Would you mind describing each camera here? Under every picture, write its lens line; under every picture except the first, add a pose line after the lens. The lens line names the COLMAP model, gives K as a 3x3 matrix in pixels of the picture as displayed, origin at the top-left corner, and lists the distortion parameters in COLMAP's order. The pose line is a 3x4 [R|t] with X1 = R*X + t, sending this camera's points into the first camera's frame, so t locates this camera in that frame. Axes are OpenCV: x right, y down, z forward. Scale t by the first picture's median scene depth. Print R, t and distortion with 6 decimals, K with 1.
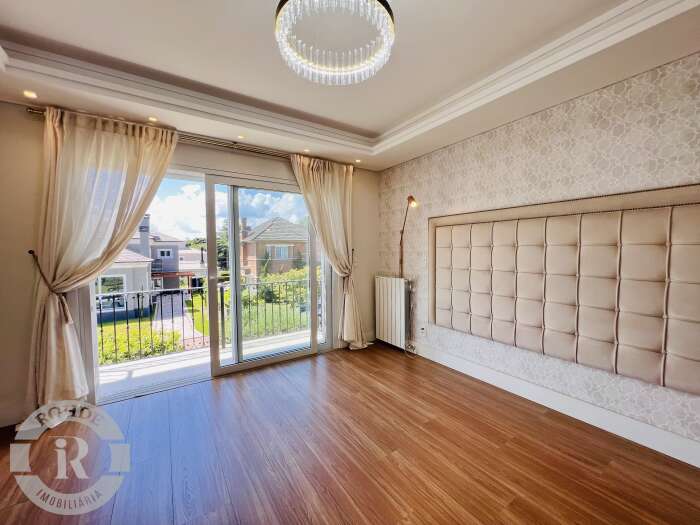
lens RADIAL K [[282.0, 0, 351.3], [0, 282.0, 262.1], [0, 0, 1]] dist [-0.007092, 0.001589]
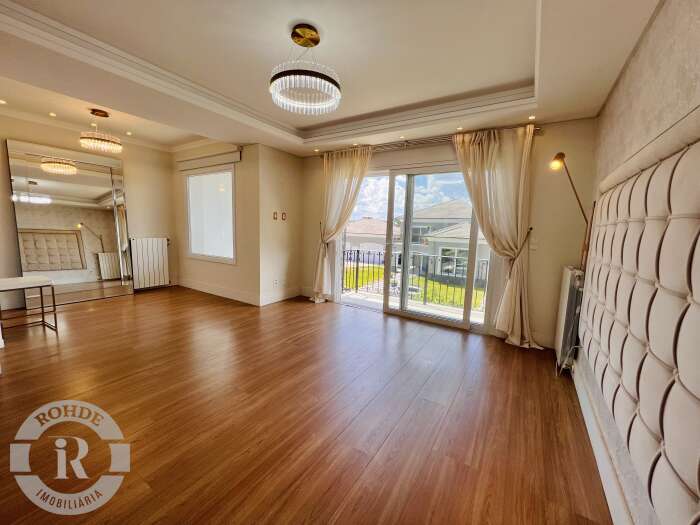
lens RADIAL K [[282.0, 0, 350.7], [0, 282.0, 262.2], [0, 0, 1]] dist [-0.007092, 0.001589]
pose [[0.398033, 0.125490, -0.908748, 0.684836], [-0.085259, 0.991372, 0.099557, 0.020407], [0.913401, 0.037852, 0.405298, 0.238753]]
